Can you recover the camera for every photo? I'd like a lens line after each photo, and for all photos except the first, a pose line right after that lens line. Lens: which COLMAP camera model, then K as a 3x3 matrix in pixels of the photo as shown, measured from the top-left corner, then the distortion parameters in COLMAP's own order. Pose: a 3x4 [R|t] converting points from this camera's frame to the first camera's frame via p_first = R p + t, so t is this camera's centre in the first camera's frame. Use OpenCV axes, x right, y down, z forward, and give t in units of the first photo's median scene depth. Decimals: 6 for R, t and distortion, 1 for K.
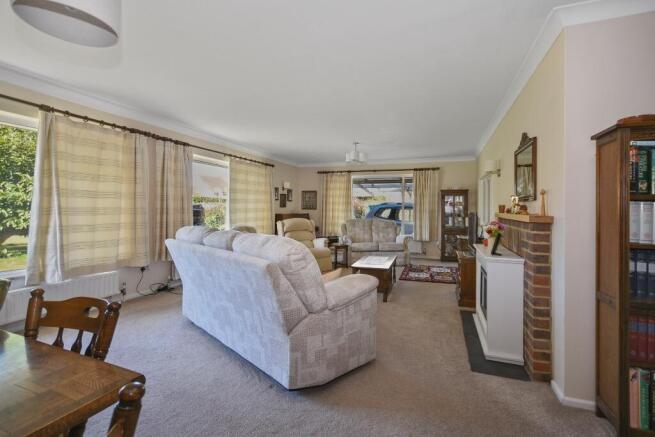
lens RADIAL K [[294.9, 0, 321.7], [0, 294.9, 216.7], [0, 0, 1]] dist [-0.001990, -0.000079]
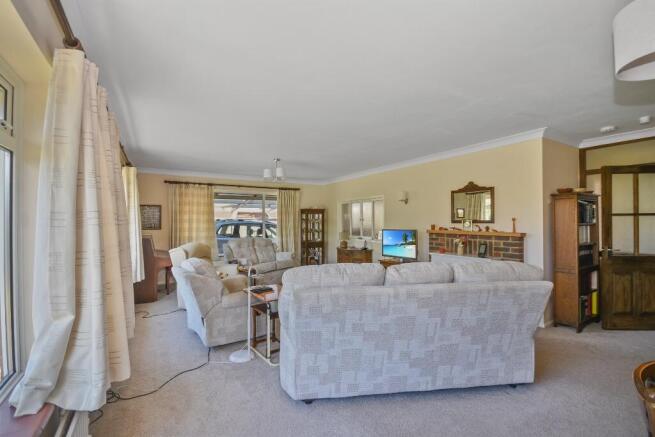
lens RADIAL K [[294.9, 0, 323.6], [0, 294.9, 221.5], [0, 0, 1]] dist [-0.001990, -0.000079]
pose [[0.624270, -0.016985, 0.781024, -0.386550], [0.035016, 0.999367, -0.006255, -0.027715], [-0.780424, 0.031253, 0.624470, 0.211397]]
